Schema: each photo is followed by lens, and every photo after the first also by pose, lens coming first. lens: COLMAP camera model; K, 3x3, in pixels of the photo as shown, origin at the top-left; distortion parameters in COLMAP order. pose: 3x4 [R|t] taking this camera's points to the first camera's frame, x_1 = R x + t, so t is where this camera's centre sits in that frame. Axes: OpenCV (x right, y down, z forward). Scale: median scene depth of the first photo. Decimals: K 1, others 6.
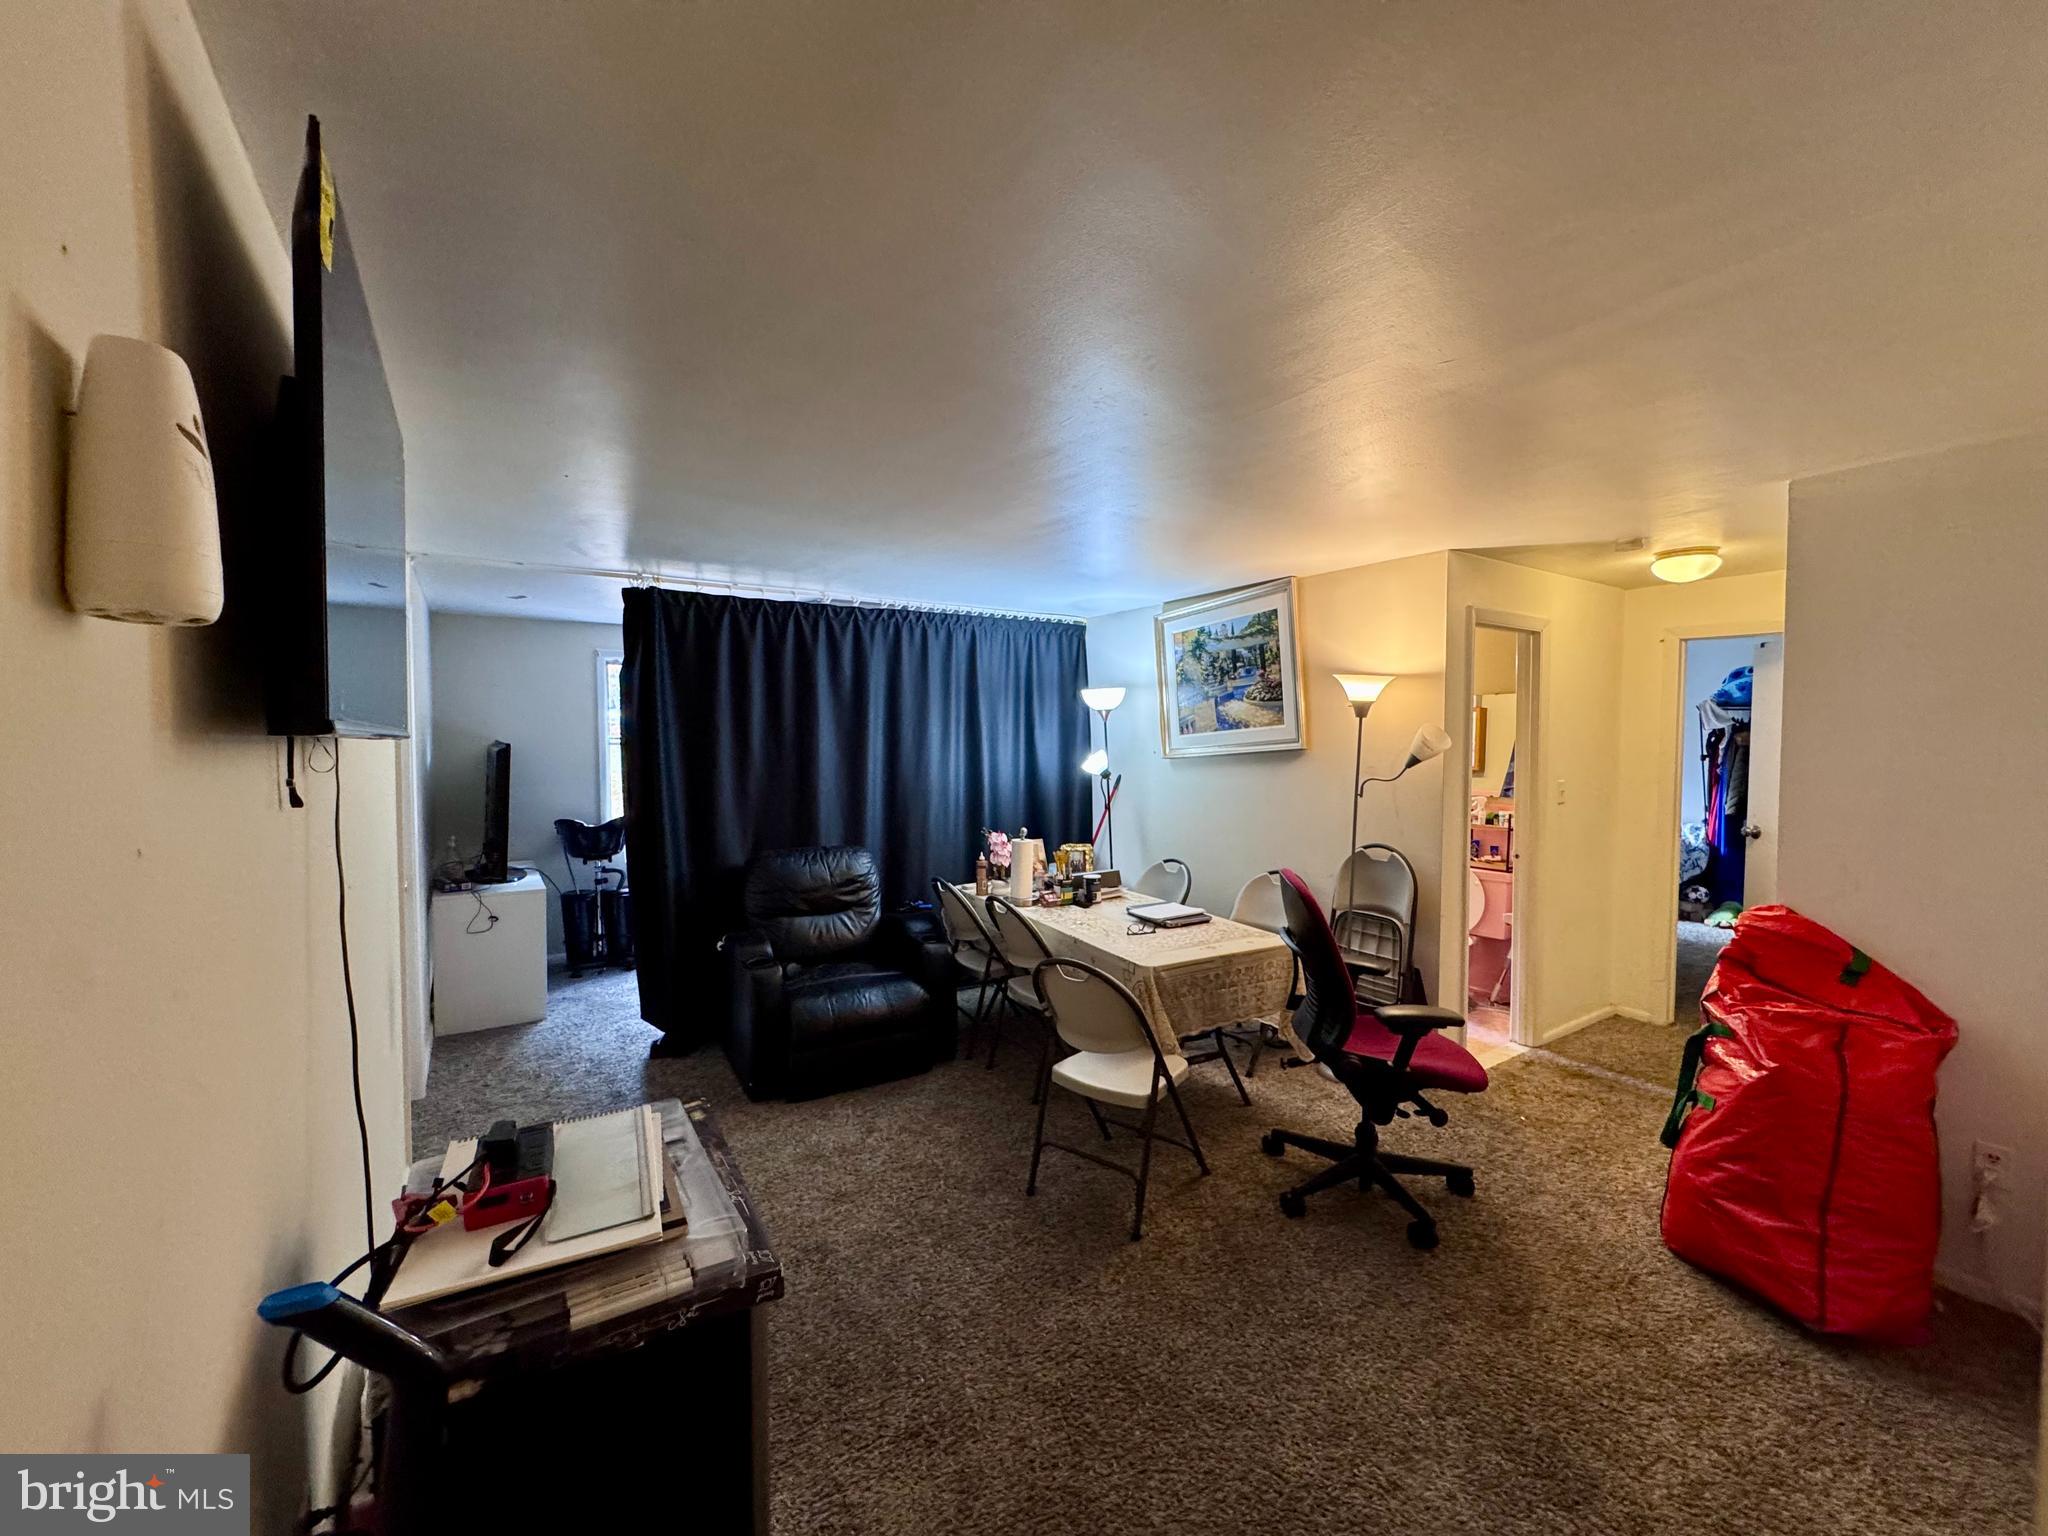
lens RADIAL K [[815.4, 0, 1024.0], [0, 815.4, 768.0], [0, 0, 1]] dist [-0.003994, 0.000530]
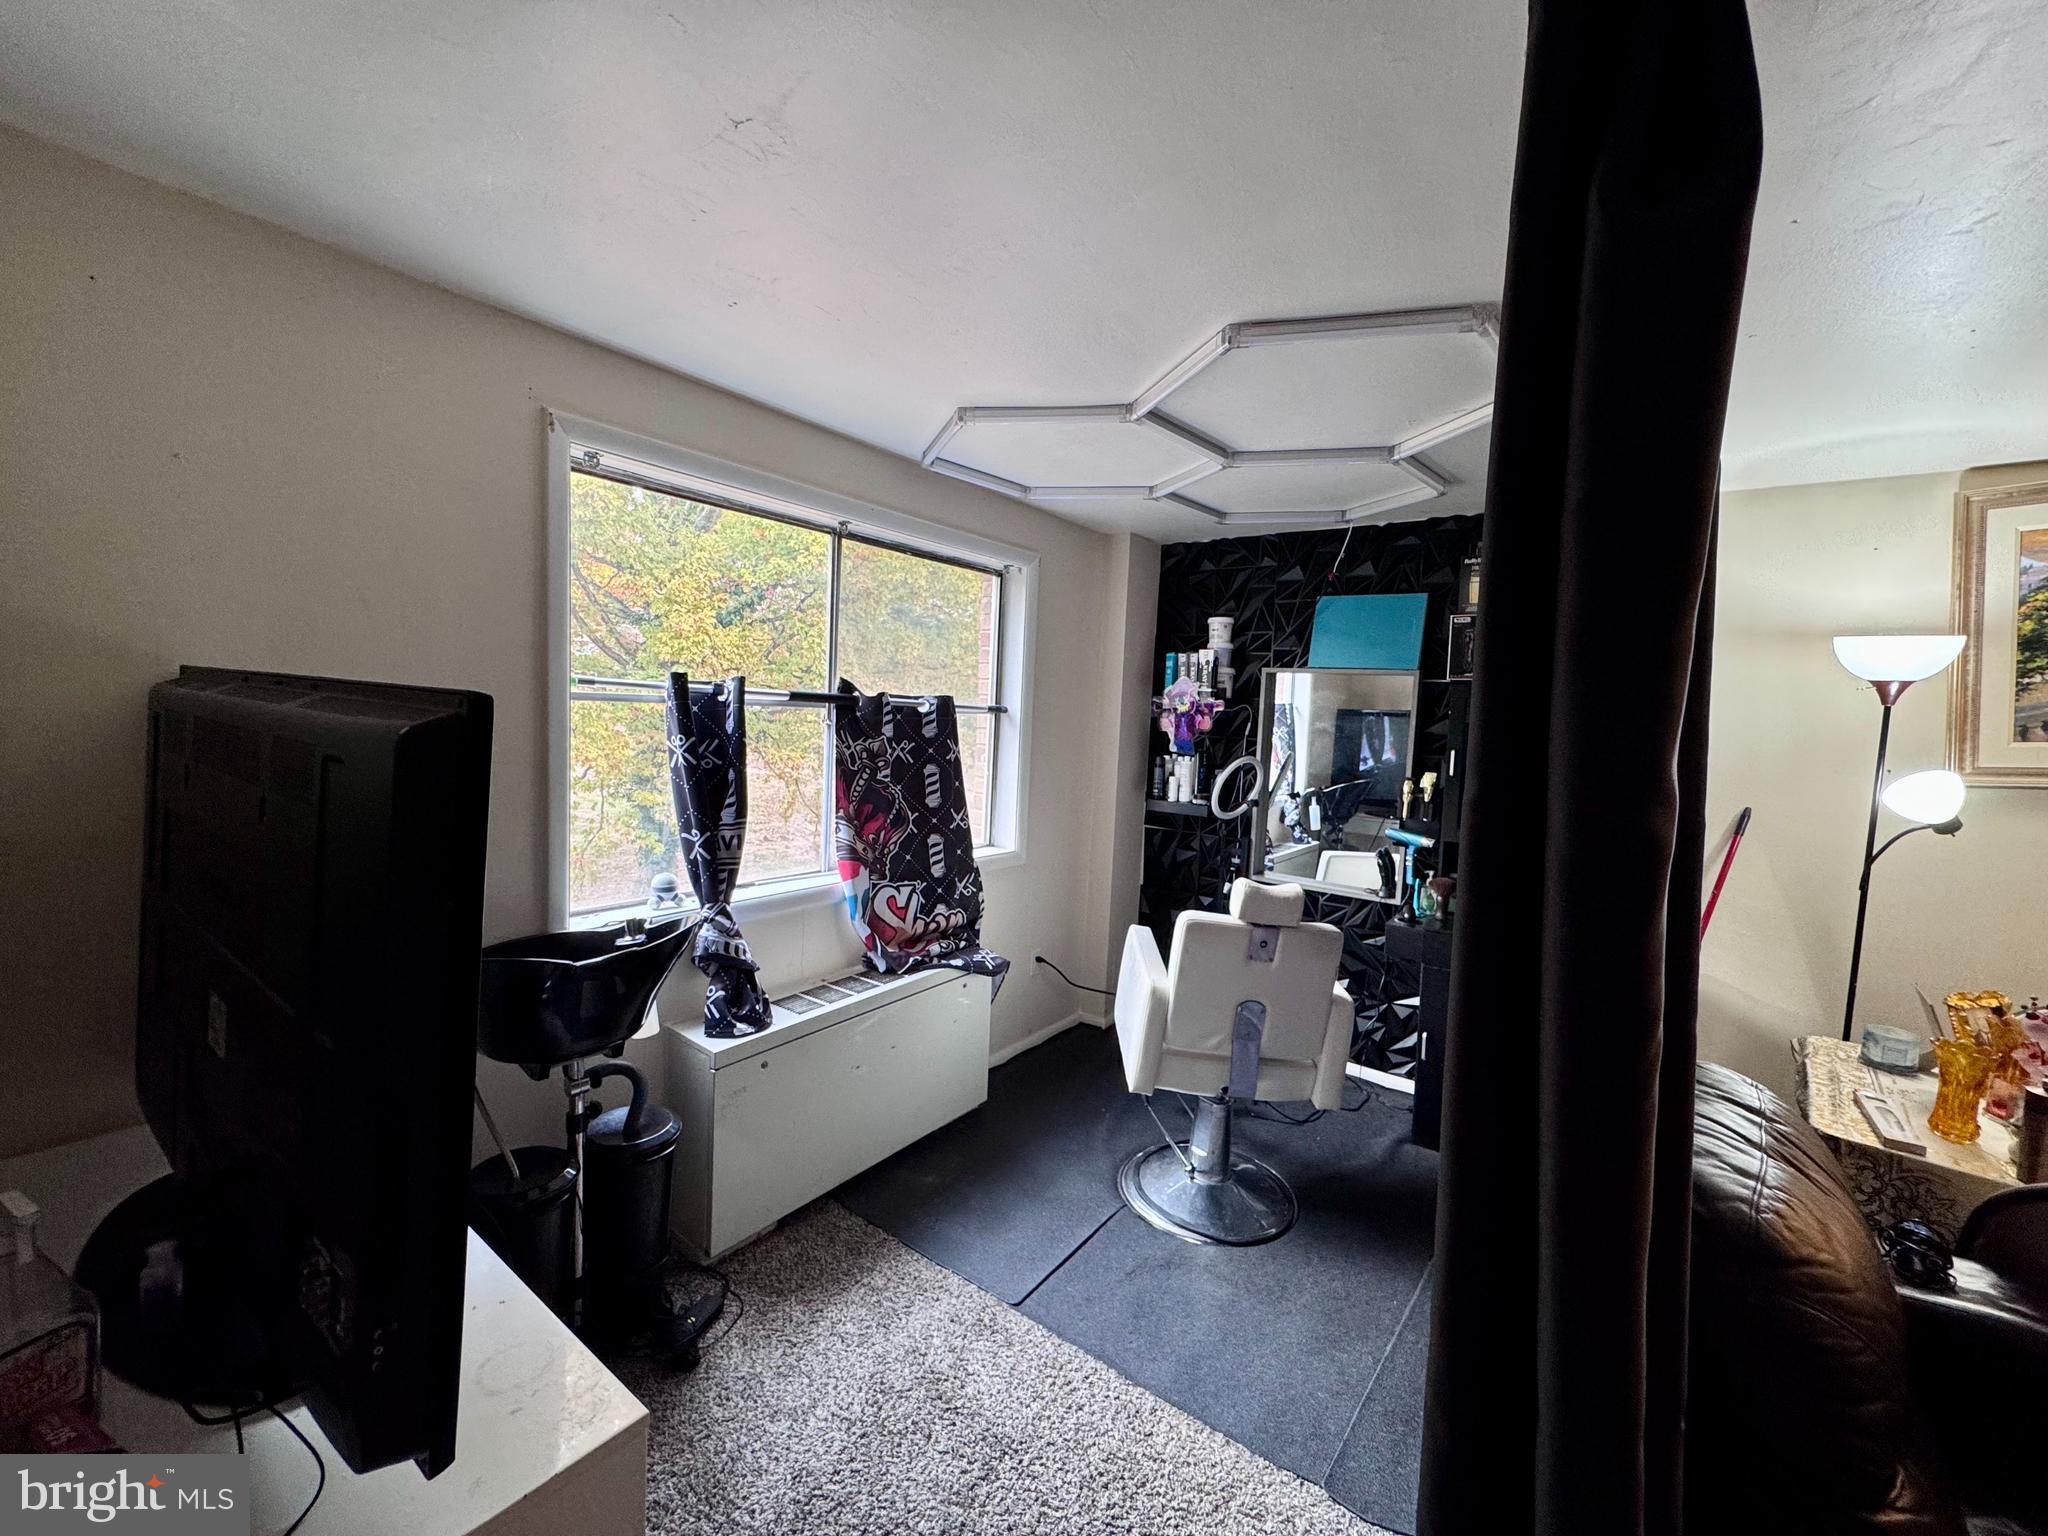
lens RADIAL K [[815.4, 0, 1024.0], [0, 815.4, 768.0], [0, 0, 1]] dist [-0.003994, 0.000530]
pose [[0.944123, 0.019803, 0.328998, -0.463650], [-0.033530, 0.998786, 0.036100, -0.019376], [-0.327883, -0.045114, 0.943640, 0.641294]]
